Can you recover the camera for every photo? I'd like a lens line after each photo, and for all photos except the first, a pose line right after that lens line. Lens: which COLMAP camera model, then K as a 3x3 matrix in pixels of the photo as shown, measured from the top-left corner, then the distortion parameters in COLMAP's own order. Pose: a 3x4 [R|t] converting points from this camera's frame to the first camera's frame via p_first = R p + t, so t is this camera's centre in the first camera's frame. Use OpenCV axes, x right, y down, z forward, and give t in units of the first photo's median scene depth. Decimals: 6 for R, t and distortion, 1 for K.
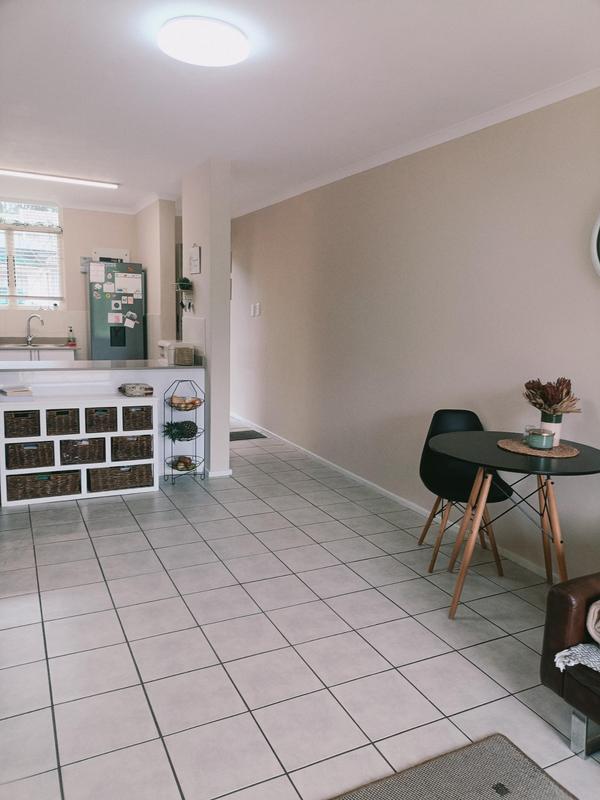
lens RADIAL K [[592.2, 0, 301.7], [0, 592.2, 404.0], [0, 0, 1]] dist [0.024582, -0.004311]
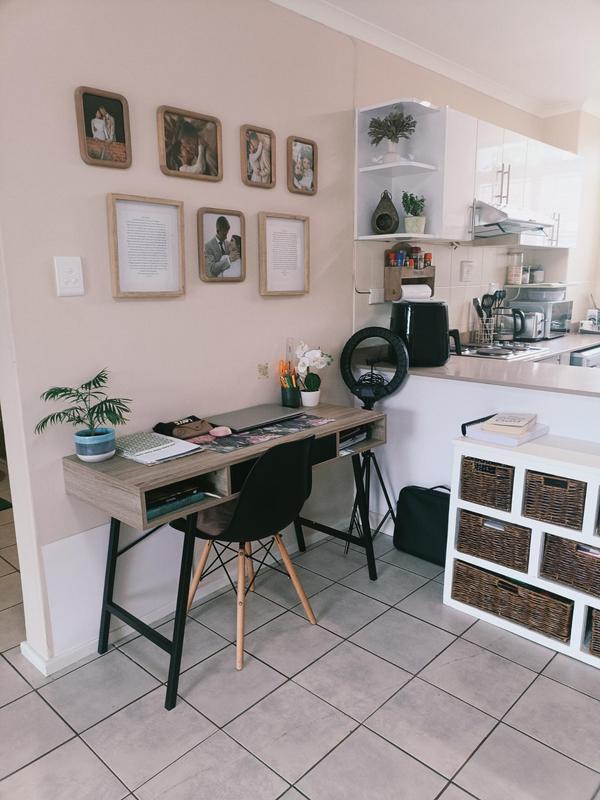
lens RADIAL K [[592.2, 0, 301.7], [0, 592.2, 404.0], [0, 0, 1]] dist [0.024582, -0.004311]
pose [[0.351875, 0.166386, -0.921140, -0.016971], [-0.126472, 0.983502, 0.129339, -0.083463], [0.927464, 0.070987, 0.367113, 0.558086]]
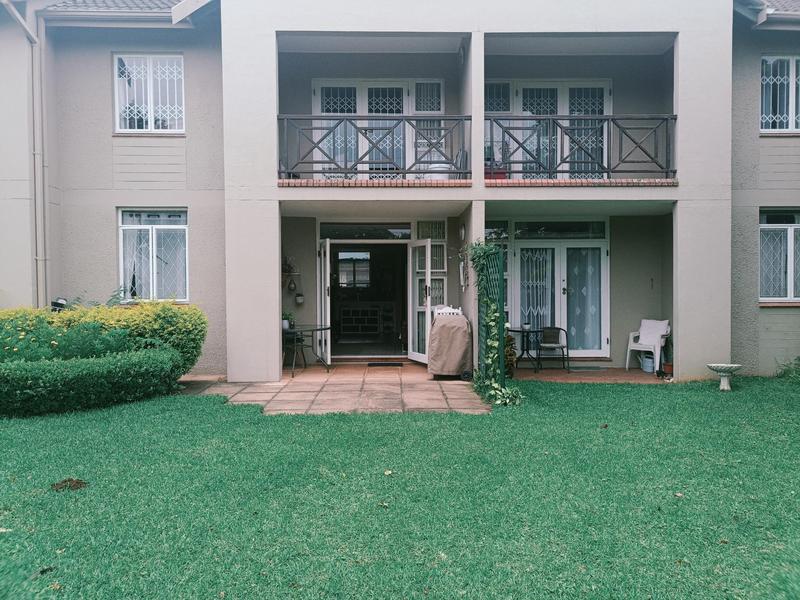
lens RADIAL K [[592.2, 0, 400.0], [0, 592.2, 300.0], [0, 0, 1]] dist [0.024582, -0.004311]
pose [[0.902285, -0.023786, -0.430484, 1.464890], [-0.038833, 0.989935, -0.136092, 0.437450], [0.429388, 0.139511, 0.892279, -2.253803]]
